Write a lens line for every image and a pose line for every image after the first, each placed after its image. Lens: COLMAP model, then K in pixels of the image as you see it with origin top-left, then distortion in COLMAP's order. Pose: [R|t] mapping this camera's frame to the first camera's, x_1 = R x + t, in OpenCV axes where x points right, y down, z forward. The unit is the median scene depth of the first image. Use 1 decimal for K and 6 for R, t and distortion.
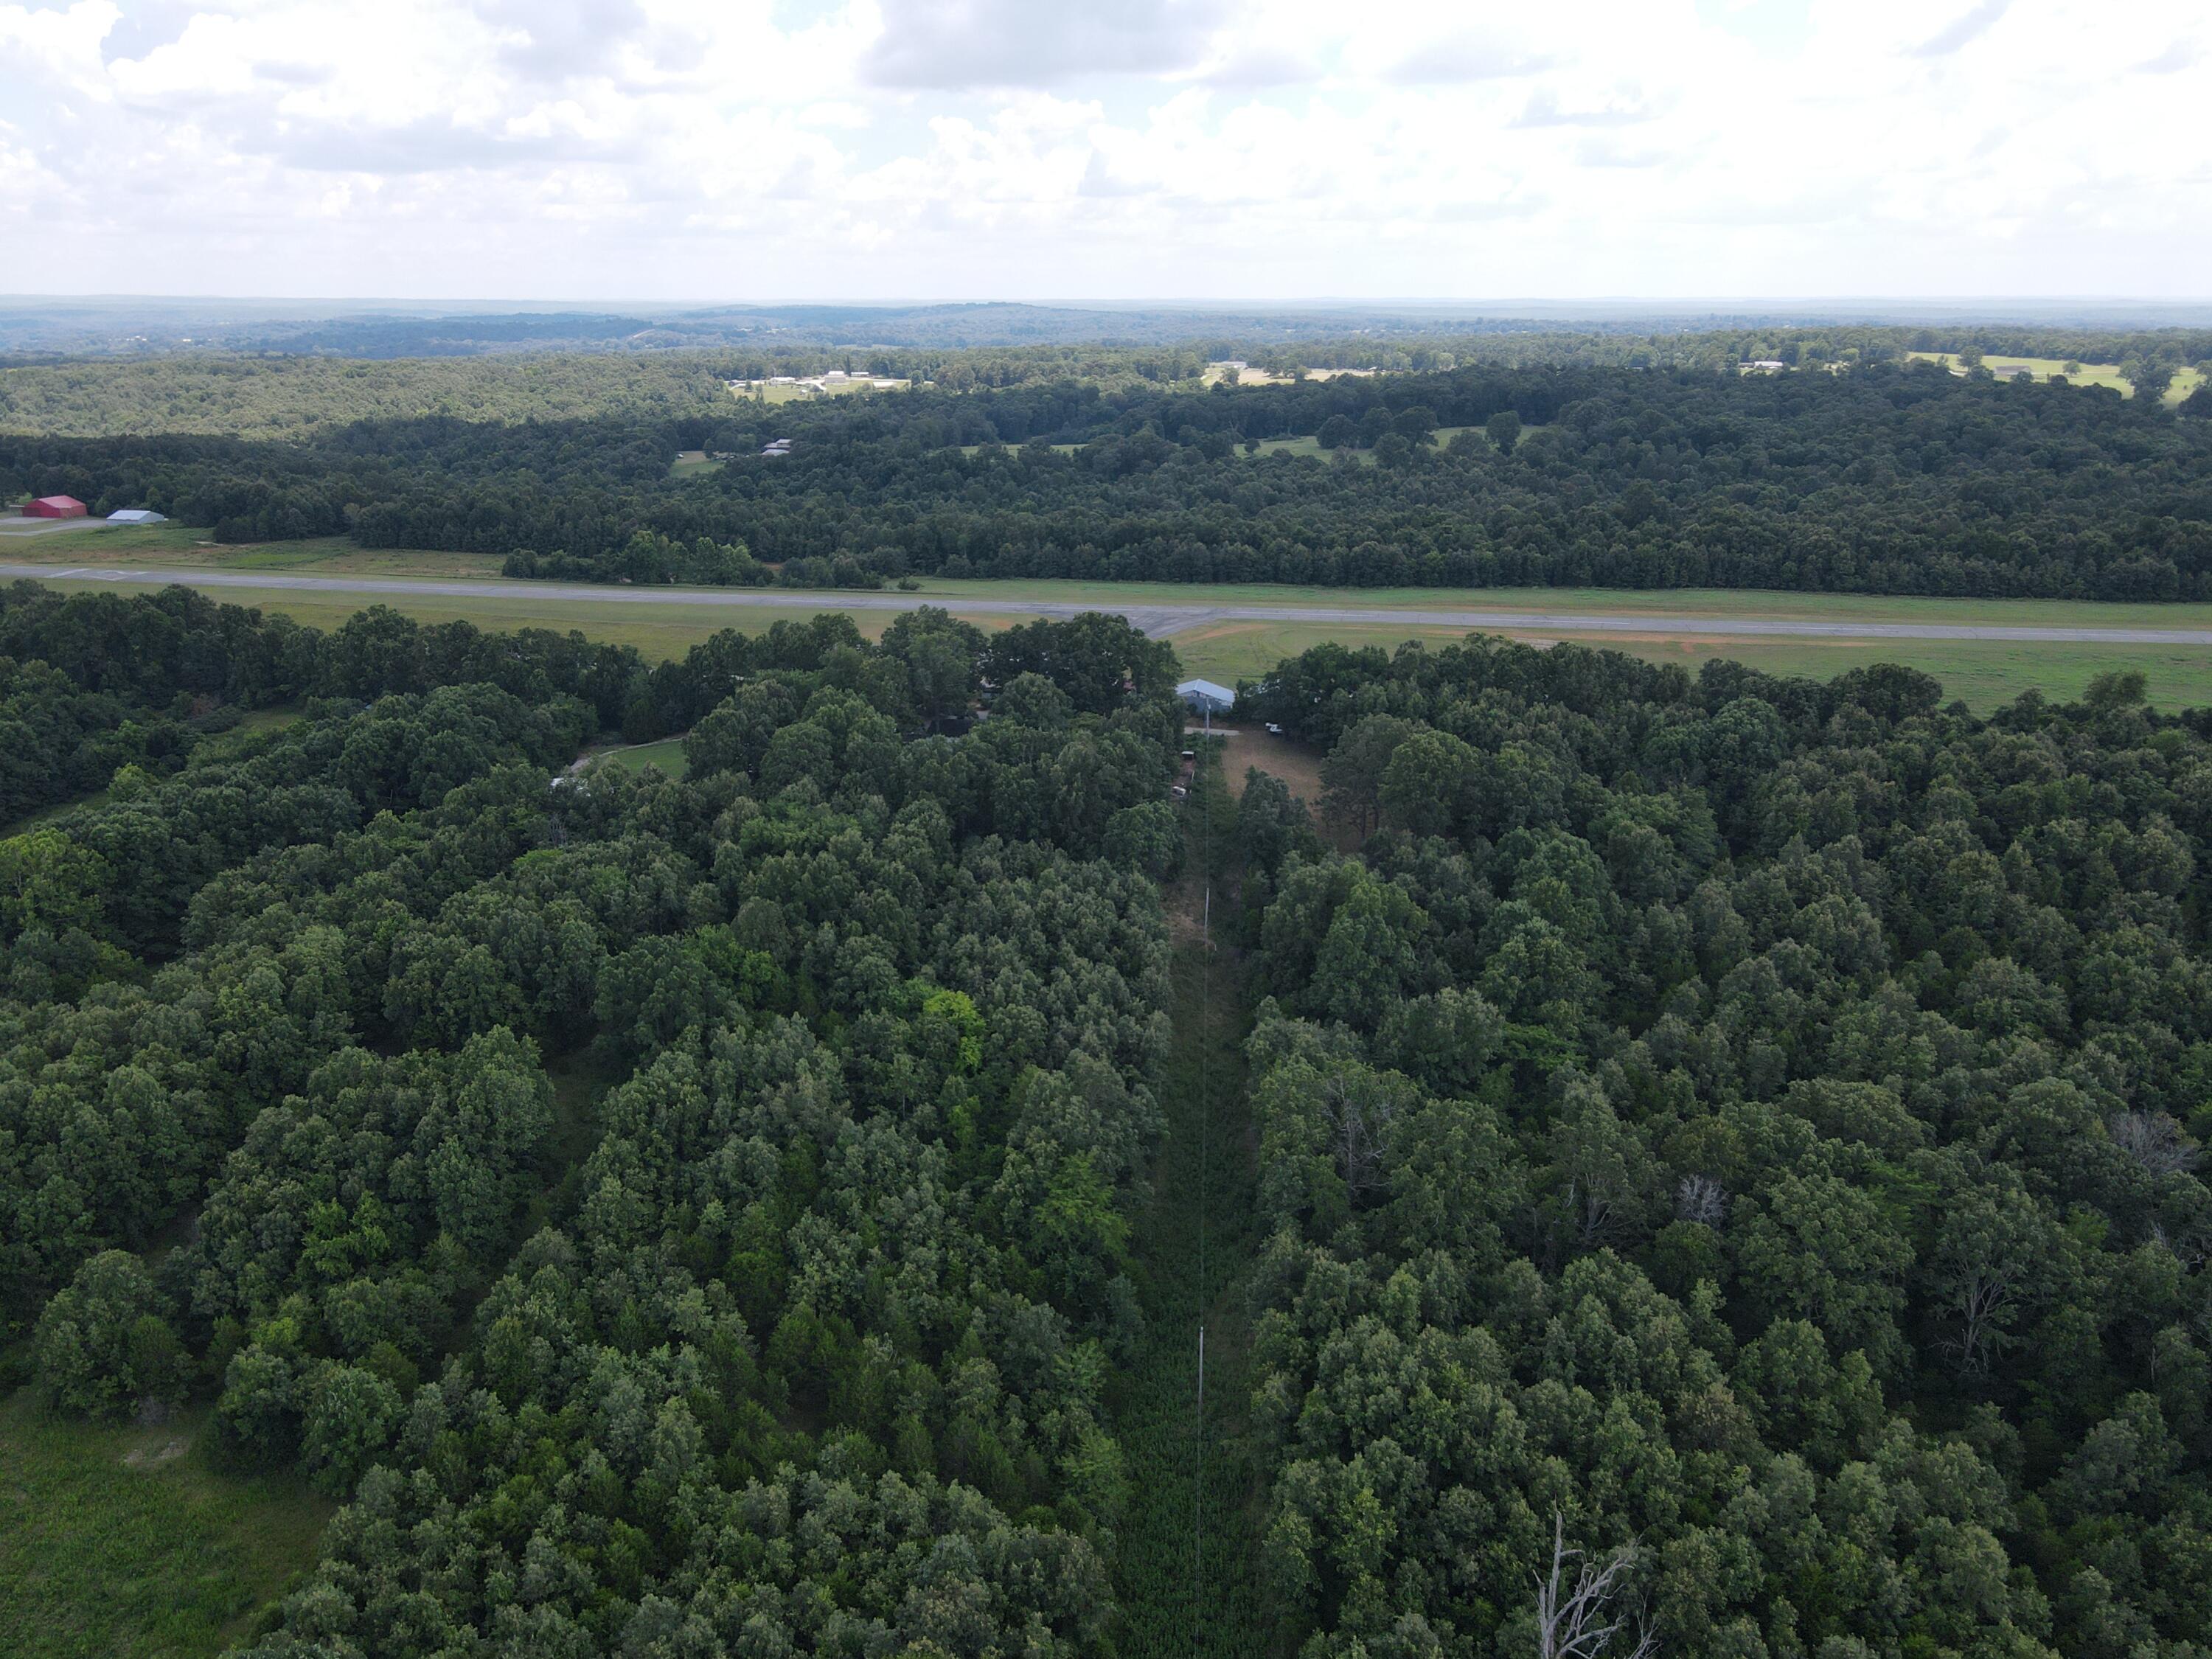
lens RADIAL K [[1633.0, 0, 1098.6], [0, 1633.0, 819.0], [0, 0, 1]] dist [-0.006838, 0.023766]
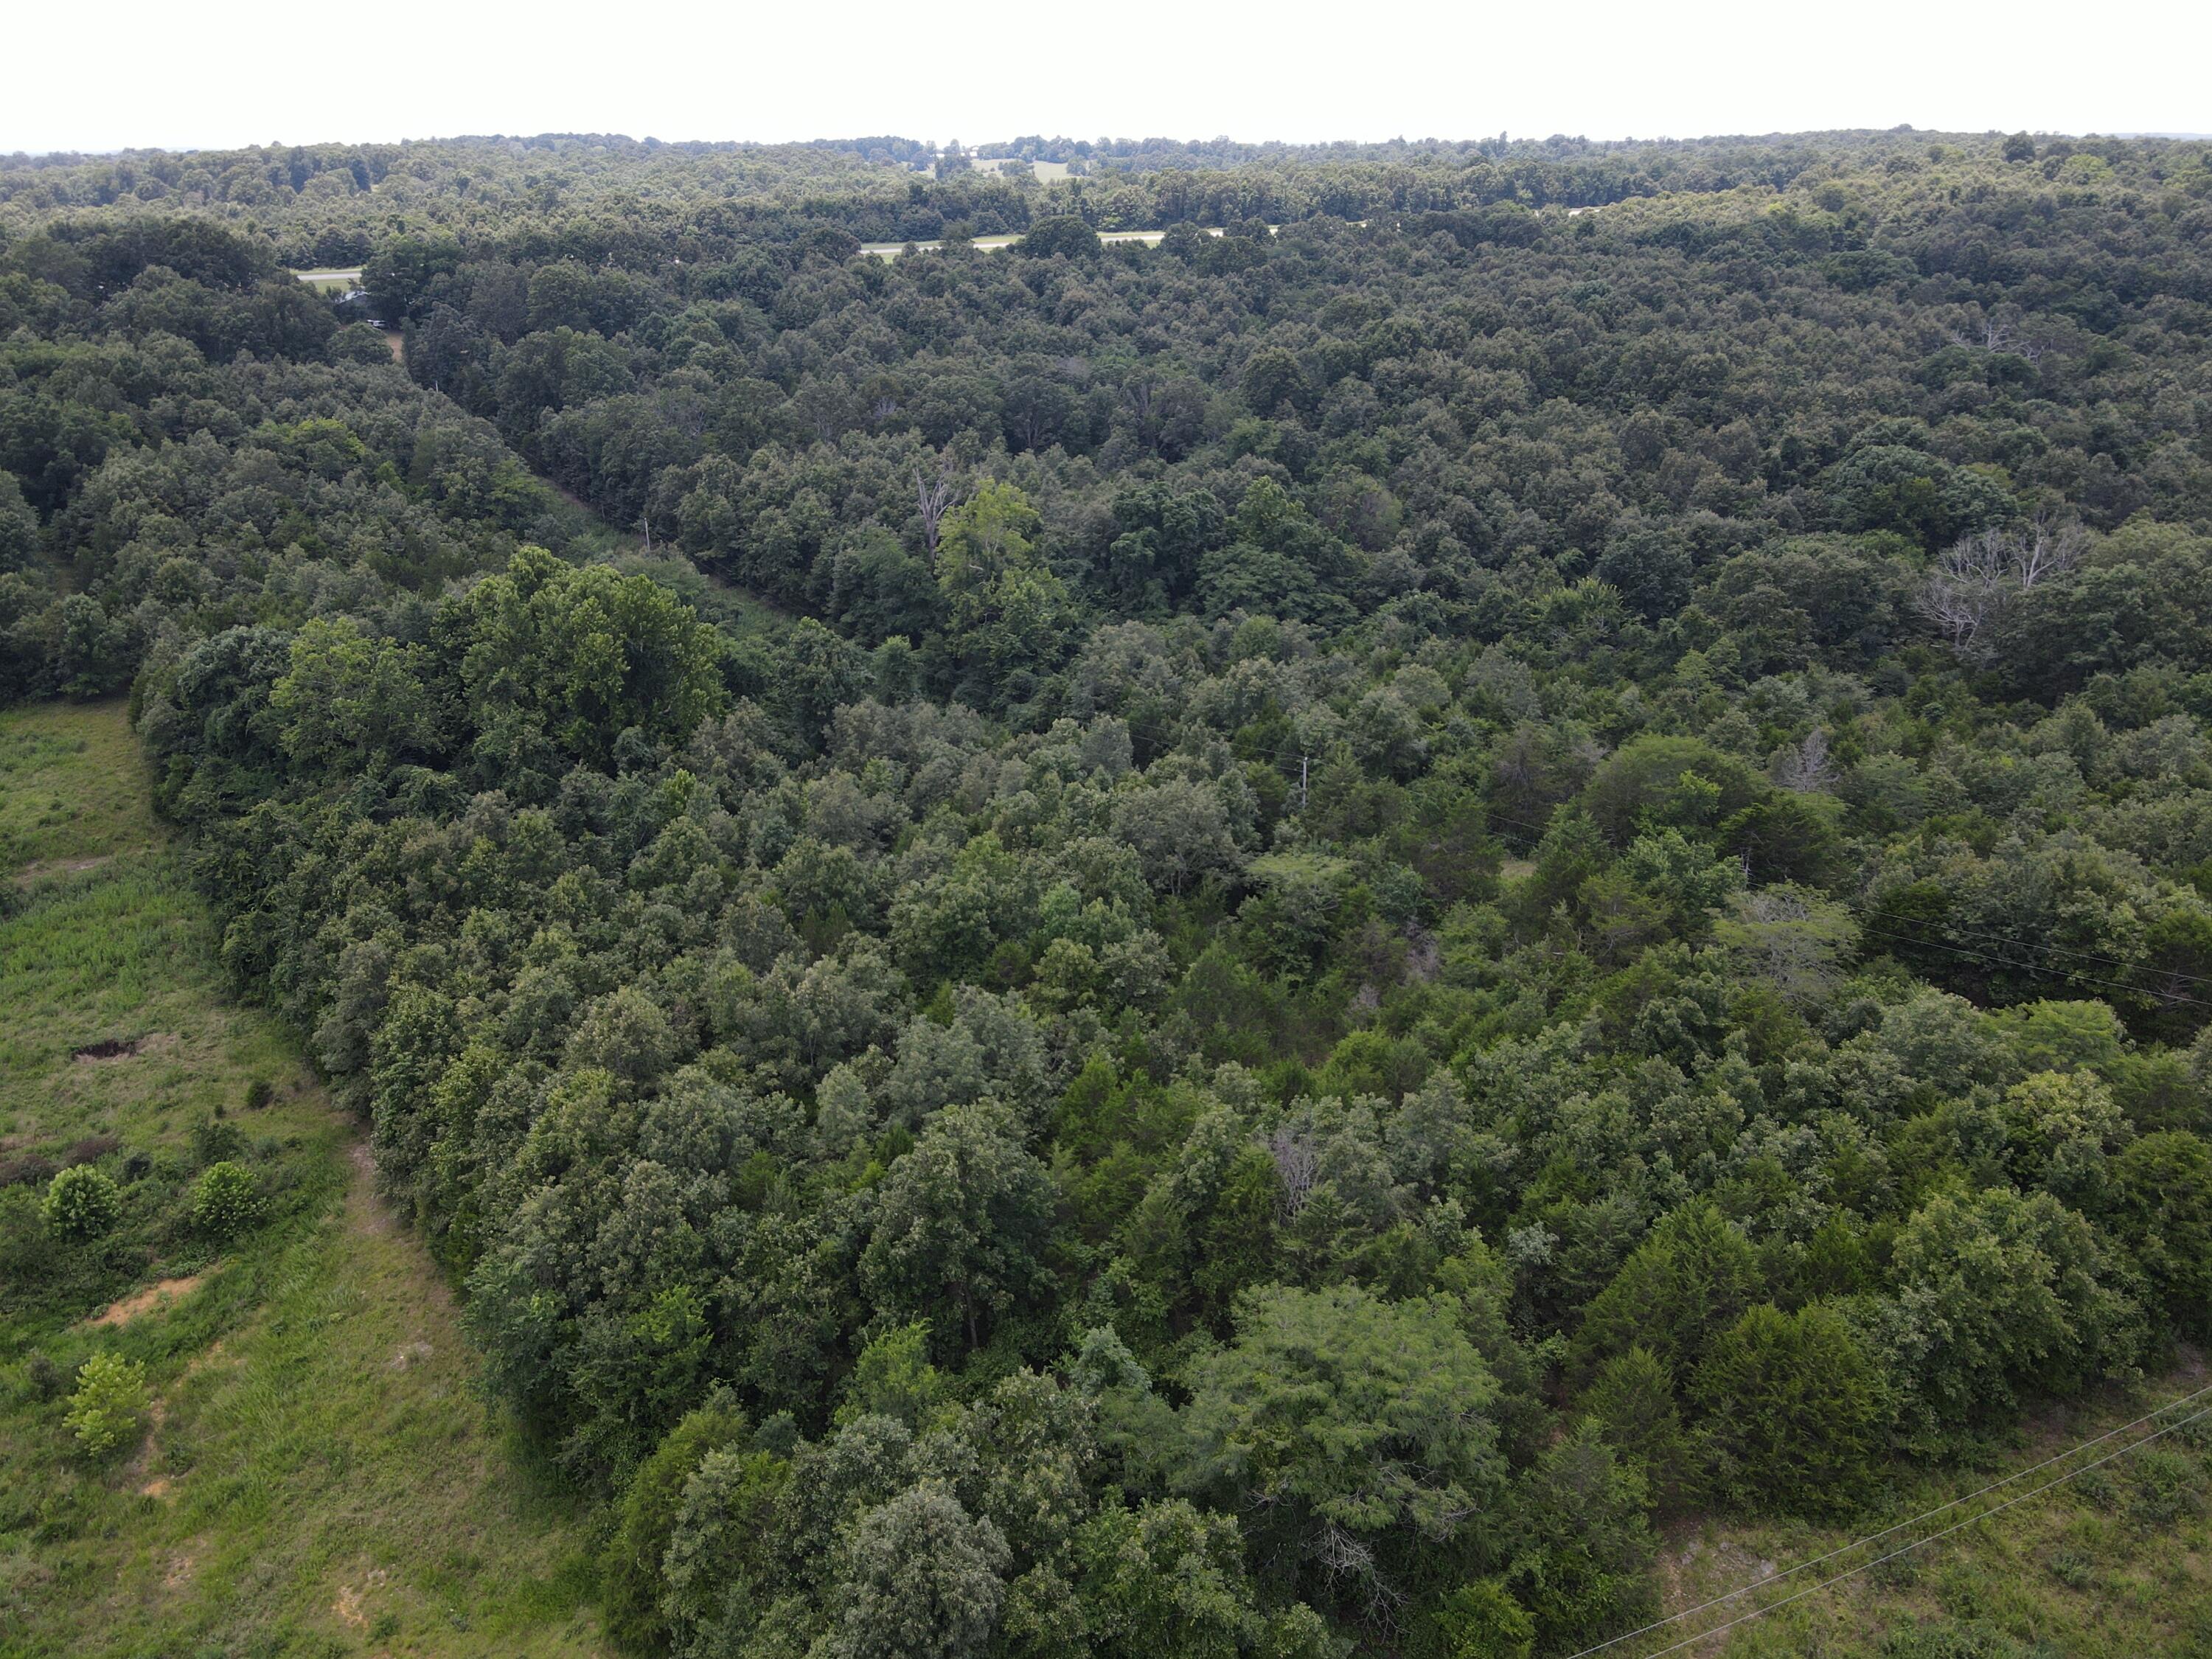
lens RADIAL K [[1633.0, 0, 1107.3], [0, 1633.0, 846.9], [0, 0, 1]] dist [-0.006838, 0.023766]
pose [[0.745857, -0.264061, 0.611530, -0.331507], [0.206264, 0.964501, 0.164904, 0.231633], [-0.633366, 0.003142, 0.773846, -0.250232]]
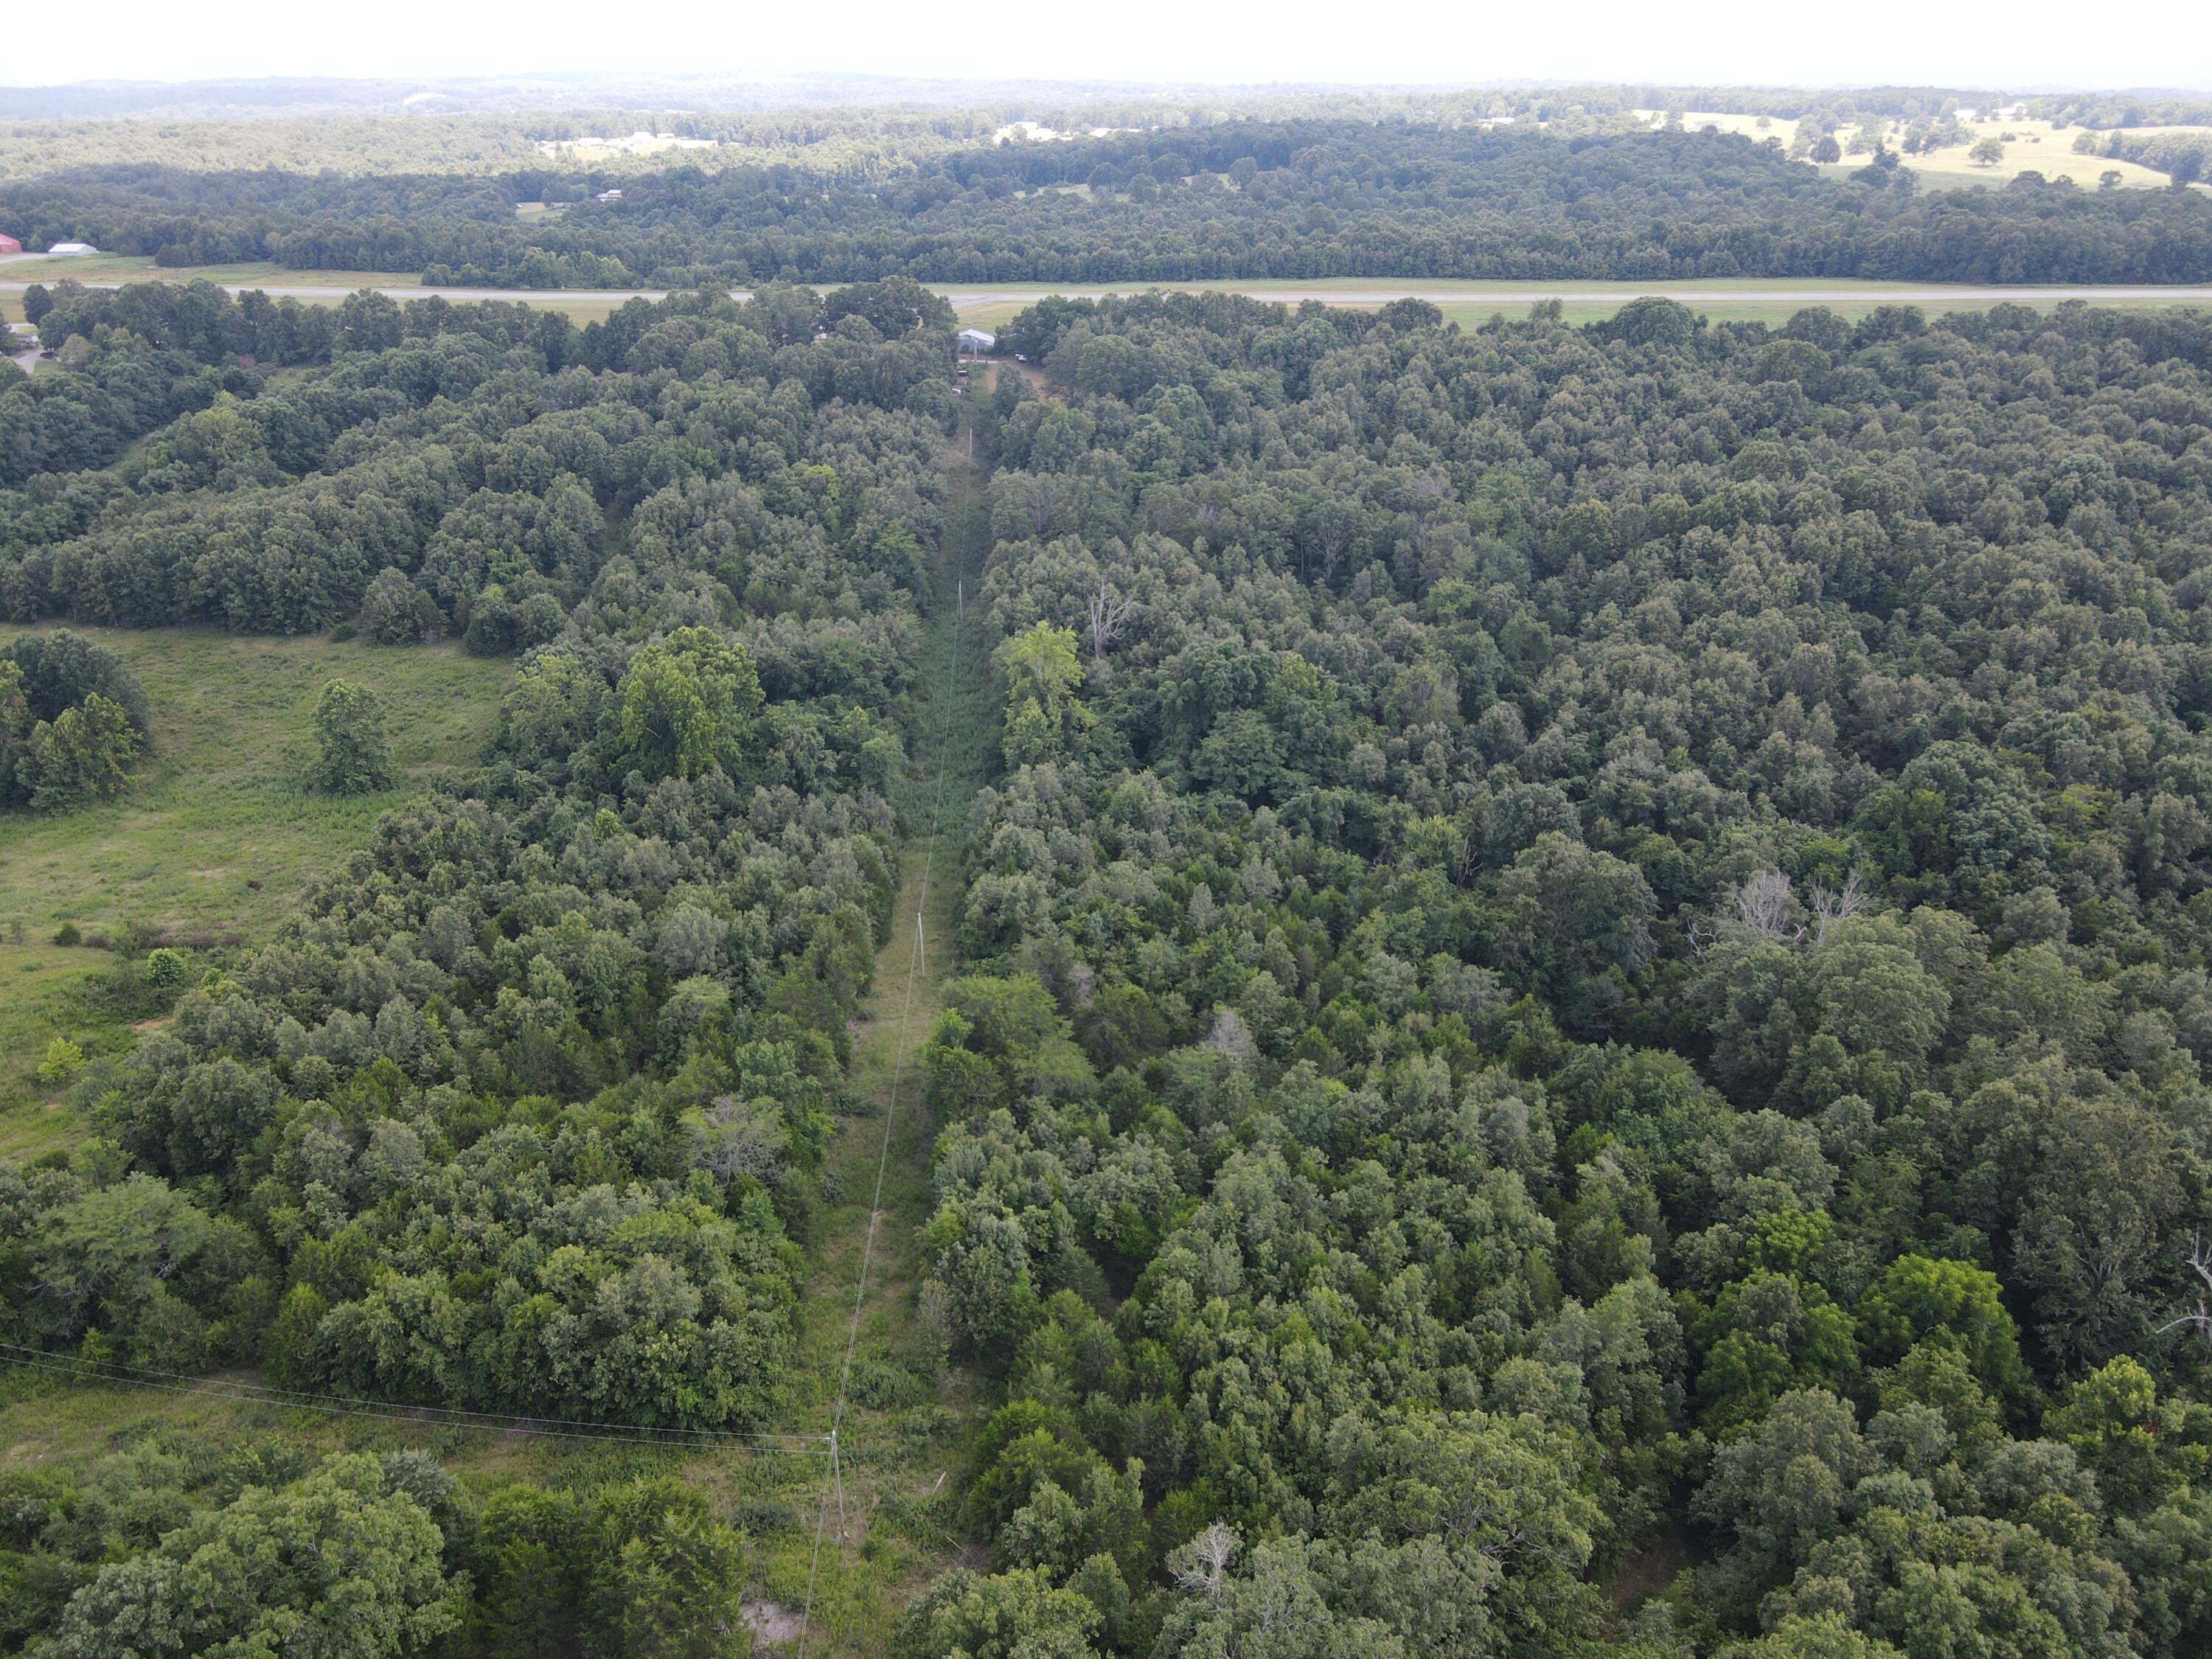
lens RADIAL K [[1633.0, 0, 1095.0], [0, 1633.0, 834.2], [0, 0, 1]] dist [-0.006838, 0.023766]
pose [[0.993984, -0.047635, 0.098622, 0.007822], [0.034116, 0.990328, 0.134490, 0.182393], [-0.104075, -0.130316, 0.985995, -0.539946]]
